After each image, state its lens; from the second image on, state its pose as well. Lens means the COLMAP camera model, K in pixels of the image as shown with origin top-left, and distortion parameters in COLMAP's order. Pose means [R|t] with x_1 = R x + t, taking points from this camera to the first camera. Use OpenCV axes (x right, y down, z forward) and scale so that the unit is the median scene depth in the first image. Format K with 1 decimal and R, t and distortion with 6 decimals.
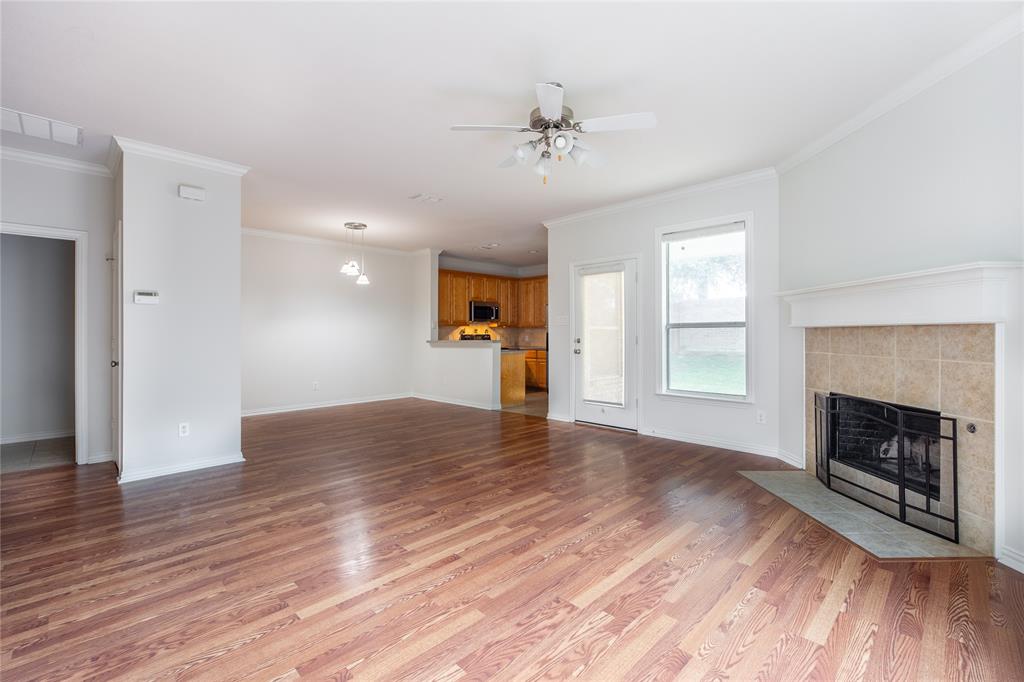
lens RADIAL K [[449.6, 0, 510.7], [0, 449.6, 332.5], [0, 0, 1]] dist [-0.003607, -0.001964]
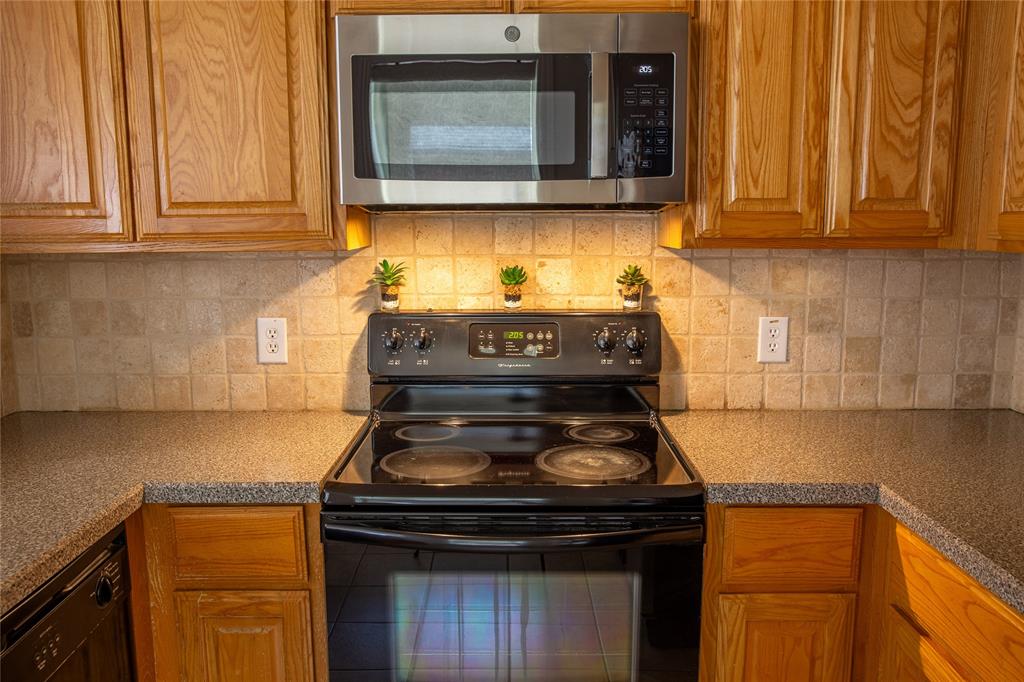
lens RADIAL K [[829.9, 0, 511.9], [0, 829.9, 341.6], [0, 0, 1]] dist [-0.032872, 0.023986]
pose [[0.714374, 0.099073, -0.692716, 0.081748], [0.004445, 0.989264, 0.146070, -0.021277], [0.699750, -0.107428, 0.706264, 0.865880]]
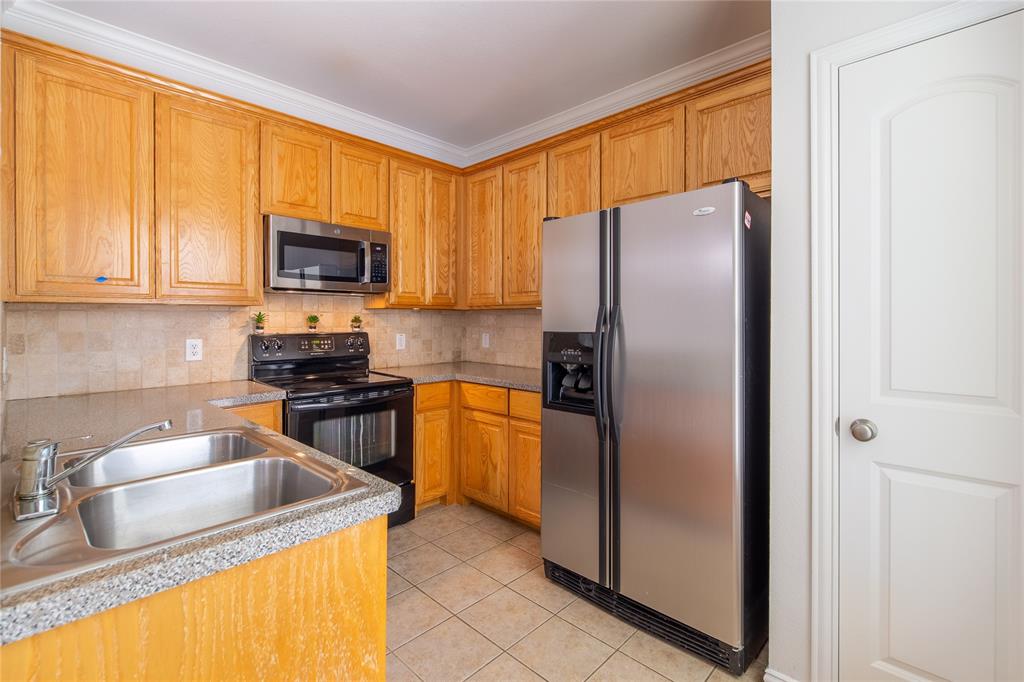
lens RADIAL K [[449.6, 0, 507.9], [0, 449.6, 319.9], [0, 0, 1]] dist [-0.003607, -0.001964]
pose [[0.999745, -0.000498, 0.022574, 0.050709], [0.000450, 0.999998, 0.002098, -0.005597], [-0.022575, -0.002087, 0.999743, 0.710760]]
